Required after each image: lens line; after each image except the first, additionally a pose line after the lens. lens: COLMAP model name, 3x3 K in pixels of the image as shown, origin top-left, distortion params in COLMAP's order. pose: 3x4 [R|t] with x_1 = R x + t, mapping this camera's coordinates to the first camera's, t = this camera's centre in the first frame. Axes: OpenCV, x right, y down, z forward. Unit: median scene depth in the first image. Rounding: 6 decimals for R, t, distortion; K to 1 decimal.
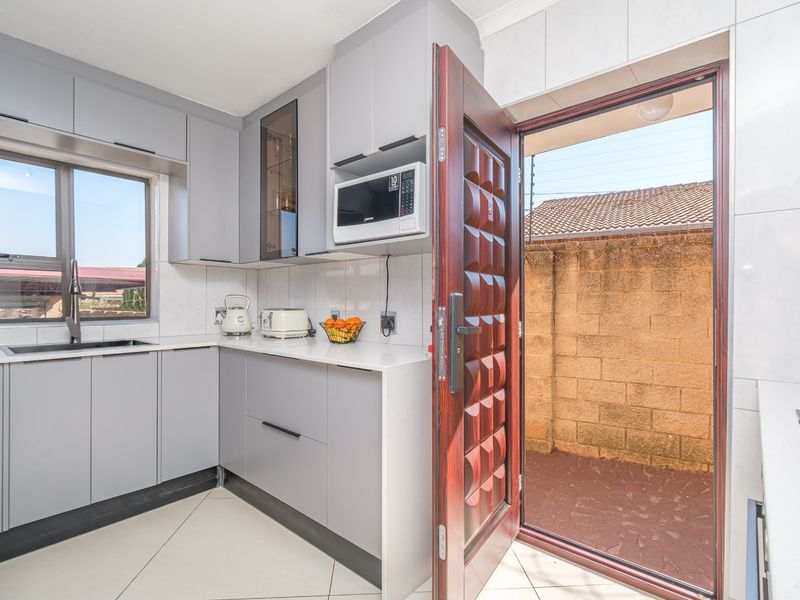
lens RADIAL K [[394.9, 0, 400.9], [0, 394.9, 294.1], [0, 0, 1]] dist [0.000085, -0.001026]
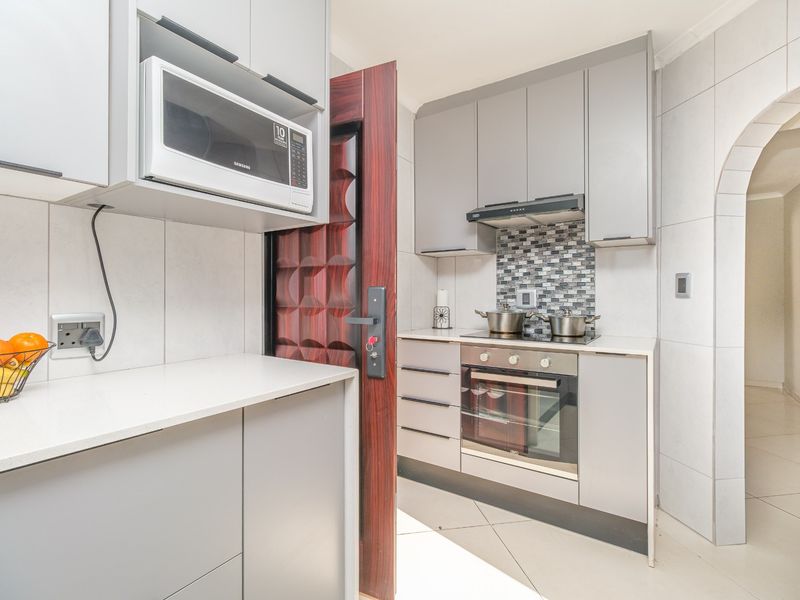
lens RADIAL K [[394.9, 0, 400.9], [0, 394.9, 294.1], [0, 0, 1]] dist [0.000085, -0.001026]
pose [[-0.111765, -0.000934, 0.993734, -0.805464], [-0.014824, 0.999890, -0.000727, 0.017024], [-0.993624, -0.014812, -0.111767, 0.868996]]
